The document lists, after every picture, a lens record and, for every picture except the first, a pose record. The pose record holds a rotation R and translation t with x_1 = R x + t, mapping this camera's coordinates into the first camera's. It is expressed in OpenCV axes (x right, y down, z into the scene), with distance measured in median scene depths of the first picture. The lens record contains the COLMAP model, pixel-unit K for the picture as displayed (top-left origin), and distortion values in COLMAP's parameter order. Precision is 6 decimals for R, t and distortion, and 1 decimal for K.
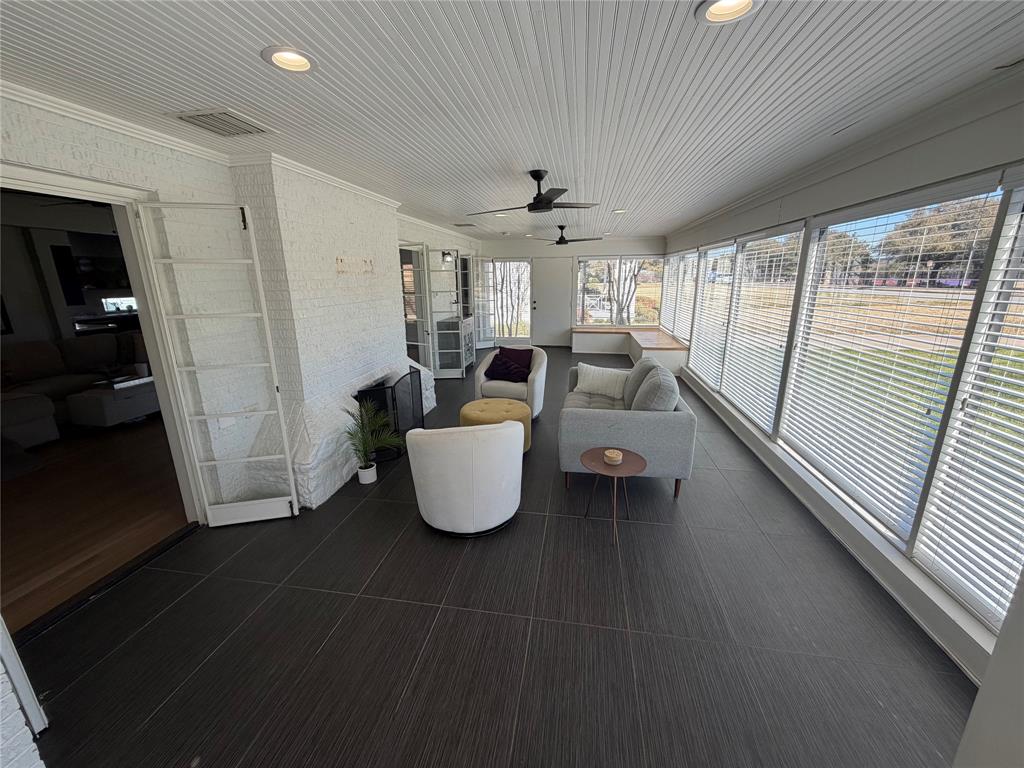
lens RADIAL K [[406.5, 0, 509.4], [0, 406.5, 385.6], [0, 0, 1]] dist [-0.001983, -0.000364]
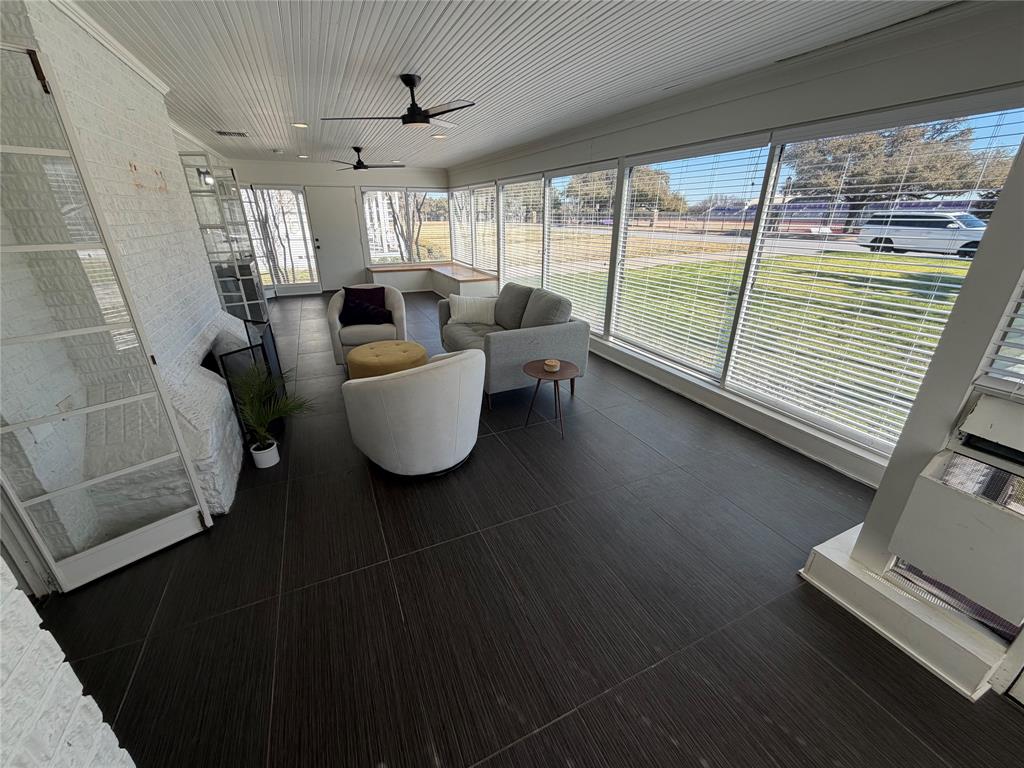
lens RADIAL K [[408.3, 0, 510.3], [0, 408.3, 384.6], [0, 0, 1]] dist [-0.001058, -0.000269]
pose [[0.821725, -0.209344, 0.530040, -0.321990], [0.138504, 0.975561, 0.170582, 0.010789], [-0.552797, -0.066758, 0.830638, 0.073512]]
